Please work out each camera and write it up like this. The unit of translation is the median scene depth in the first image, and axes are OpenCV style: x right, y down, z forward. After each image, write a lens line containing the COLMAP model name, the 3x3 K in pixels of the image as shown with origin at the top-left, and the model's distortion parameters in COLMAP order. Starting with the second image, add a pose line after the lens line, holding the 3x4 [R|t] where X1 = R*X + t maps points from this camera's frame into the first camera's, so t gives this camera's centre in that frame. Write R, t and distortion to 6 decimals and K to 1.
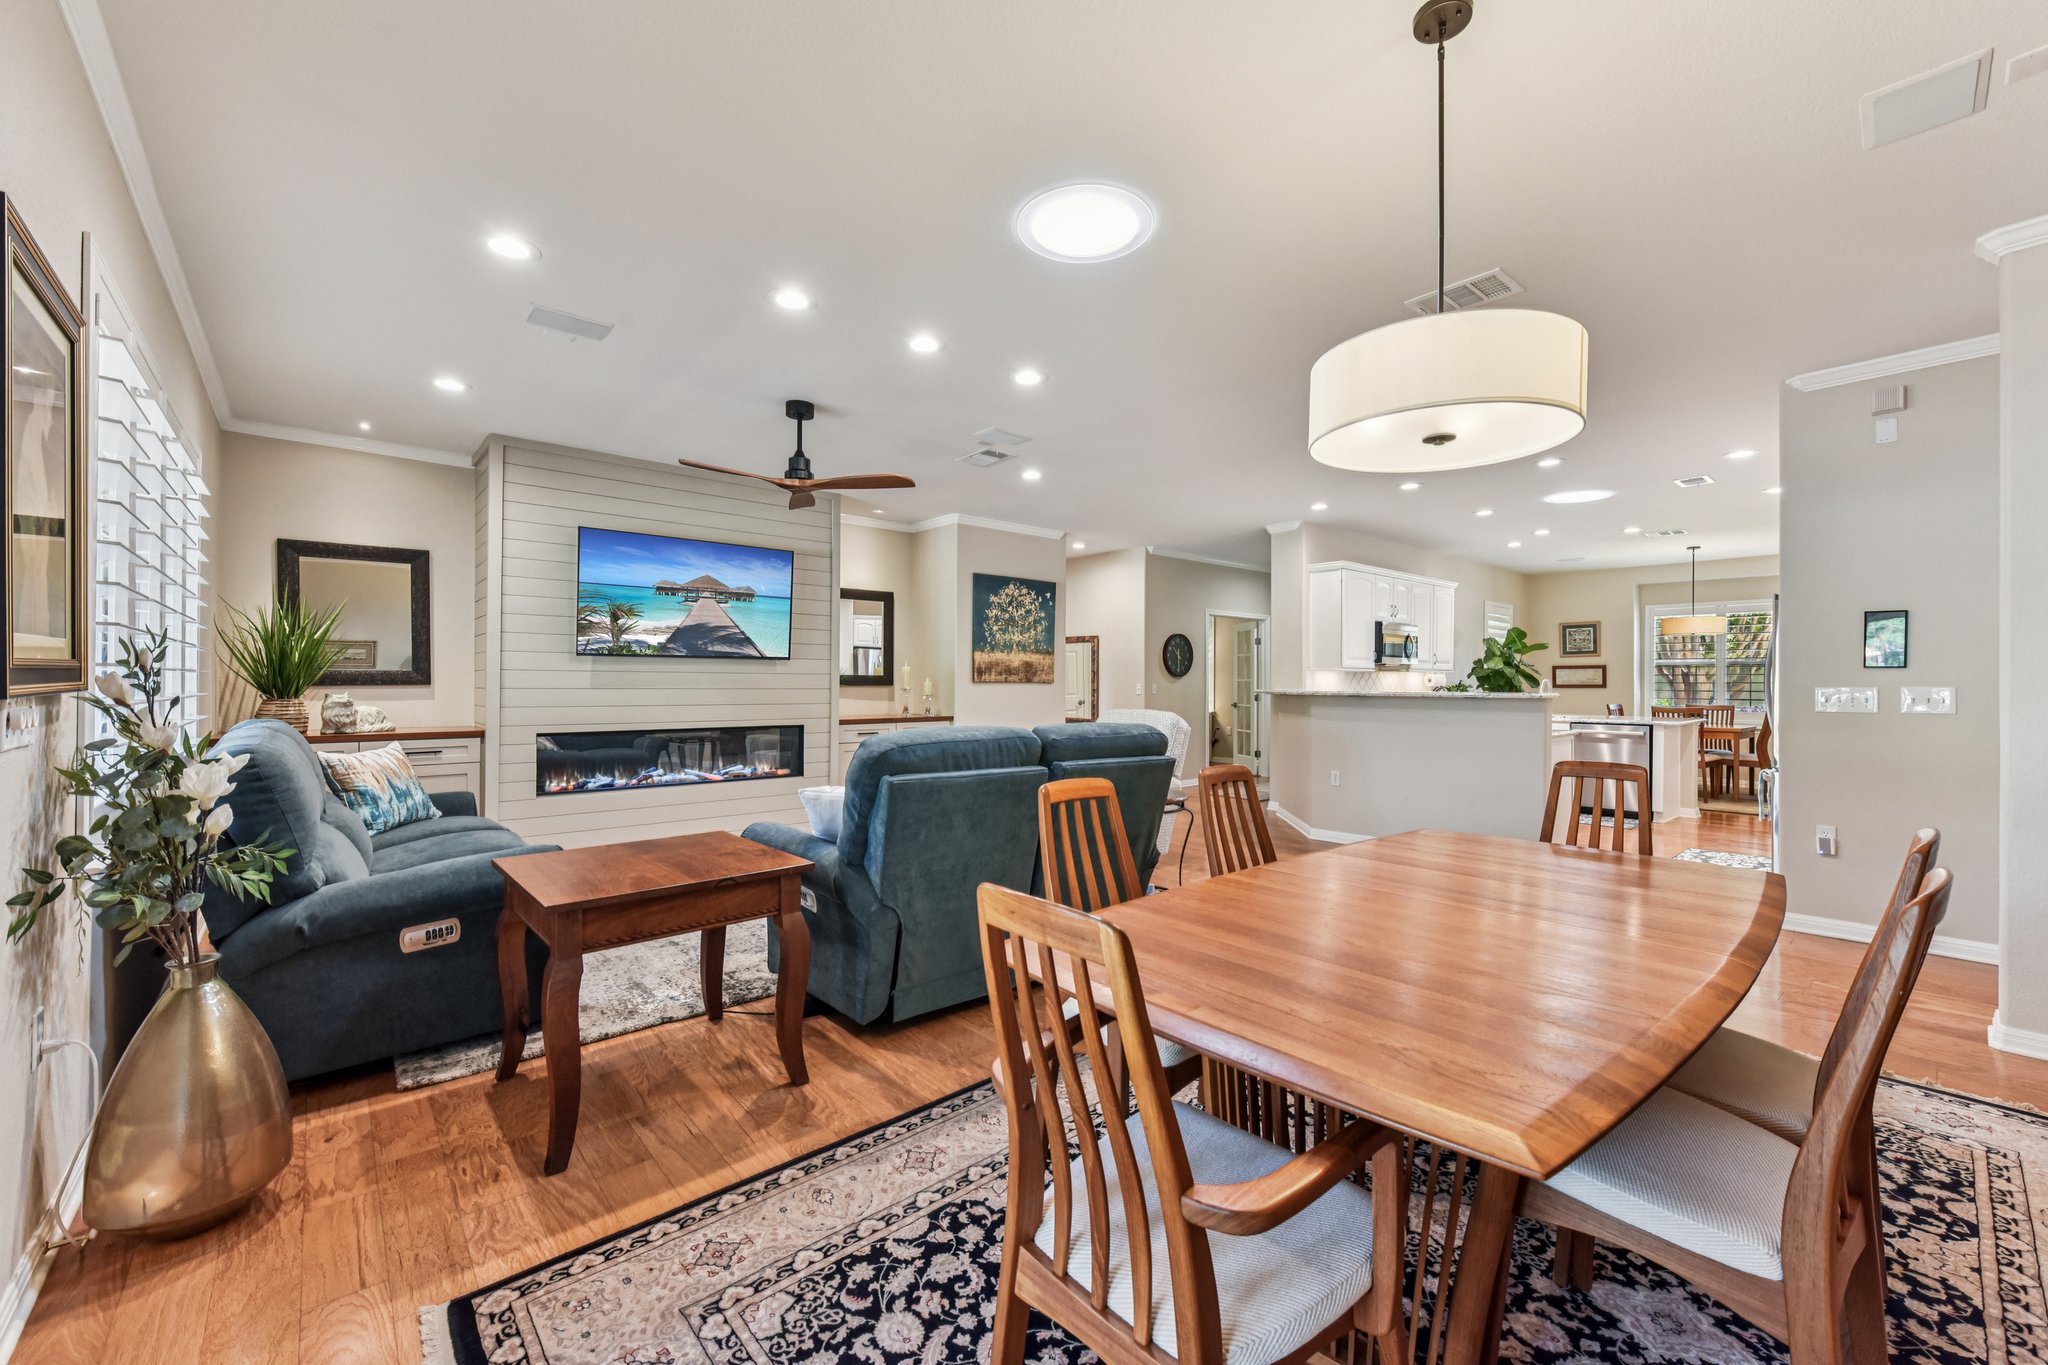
lens RADIAL K [[811.7, 0, 1024.0], [0, 811.7, 682.5], [0, 0, 1]] dist [0.011665, -0.000225]
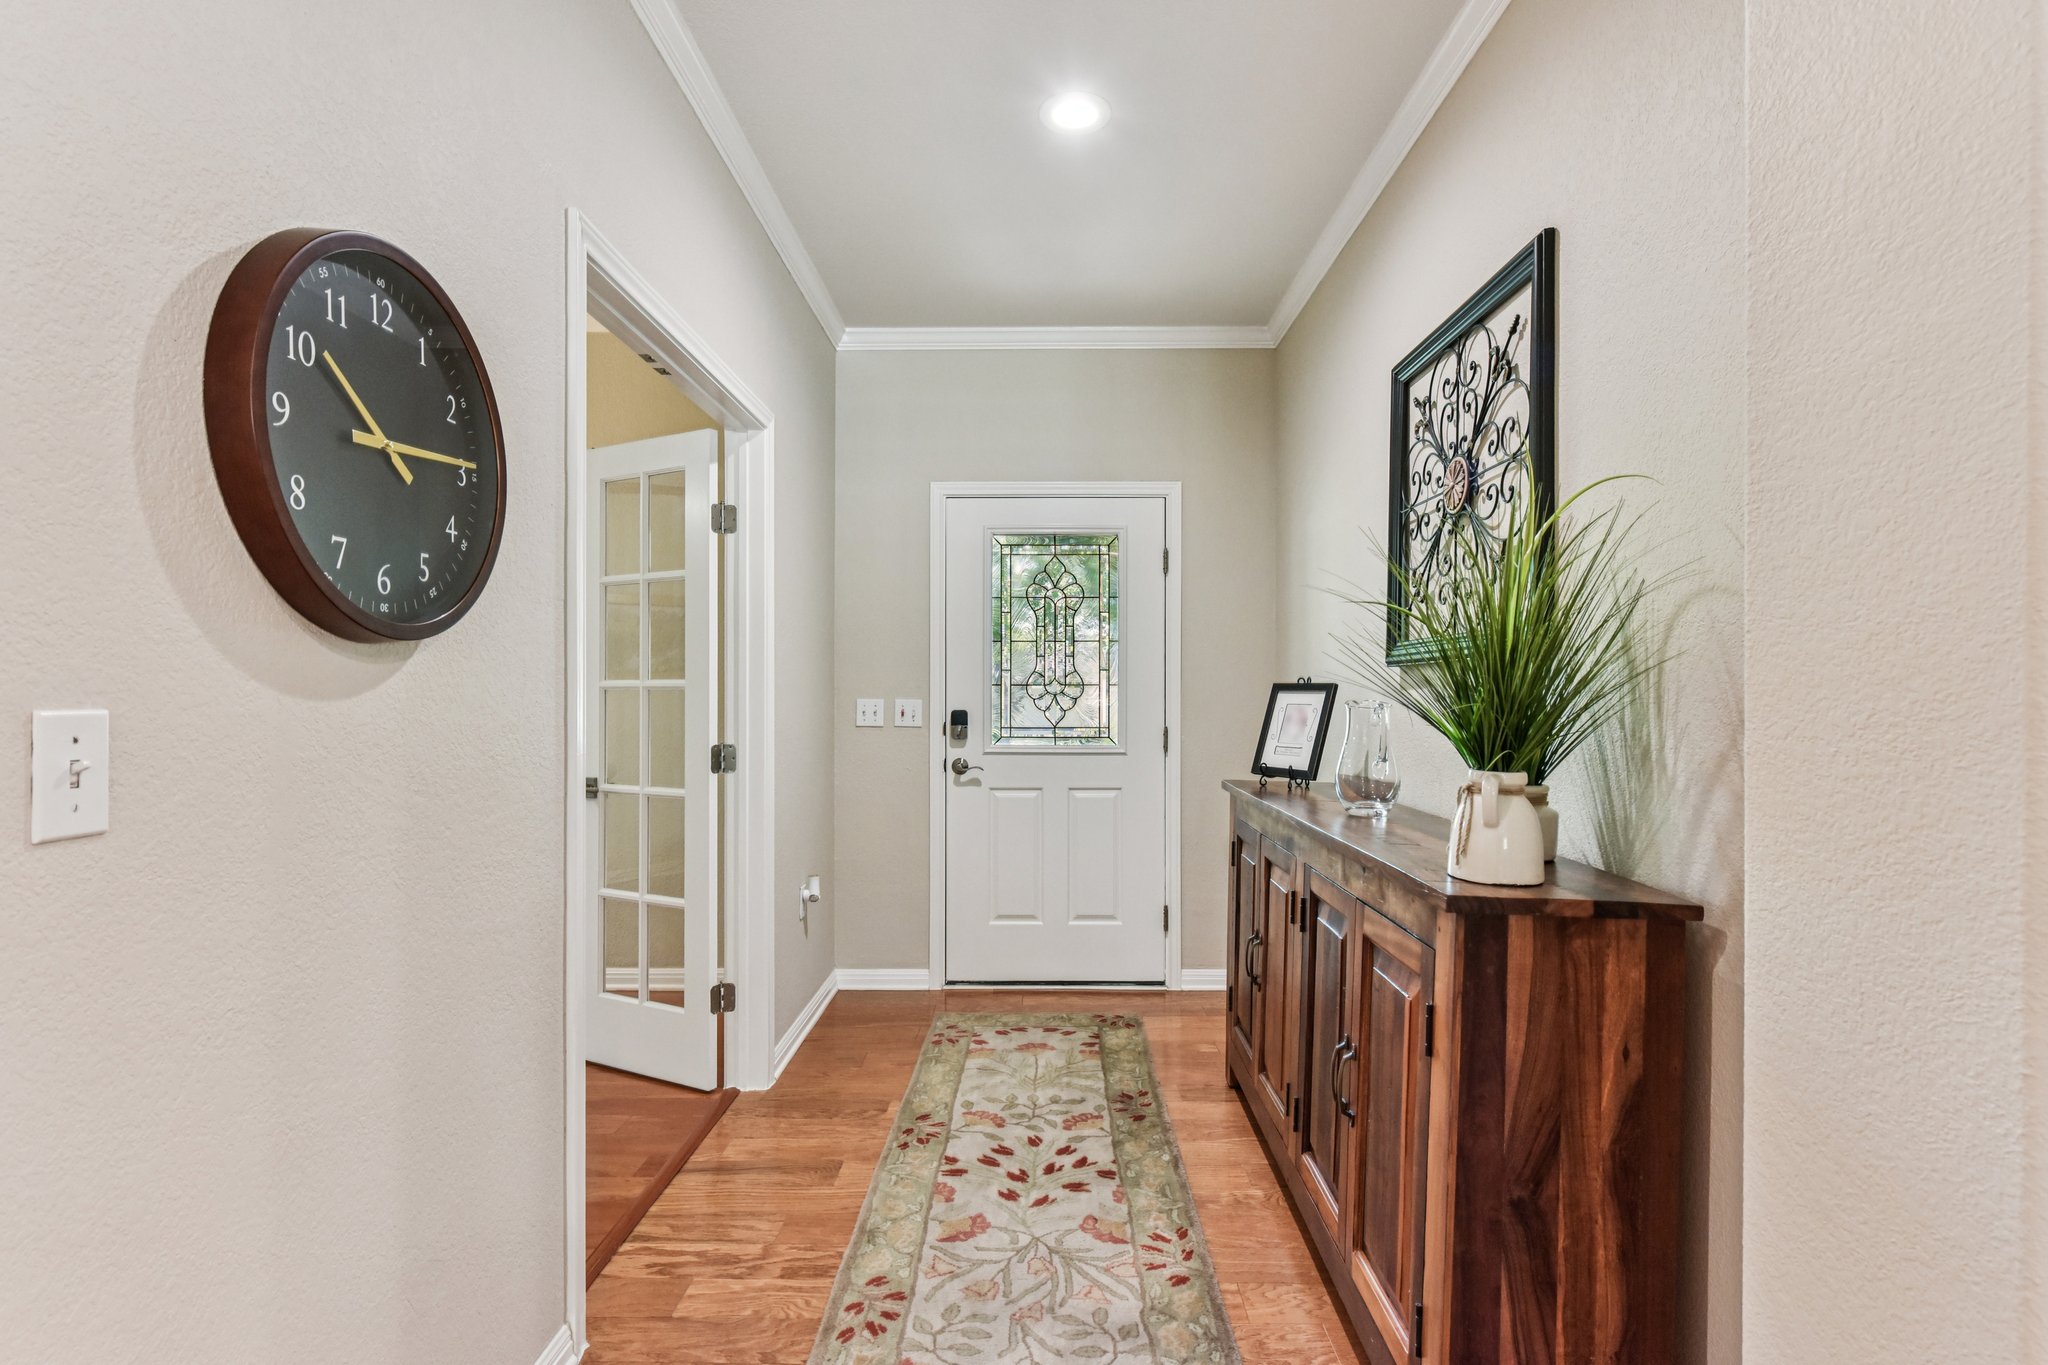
lens RADIAL K [[983.2, 0, 1024.0], [0, 983.2, 682.5], [0, 0, 1]] dist [0.000763, 0.000072]
pose [[0.662692, 0.001998, 0.748889, 0.130308], [0.004239, 0.999970, -0.006420, -0.000944], [-0.748880, 0.007429, 0.662664, 0.736259]]
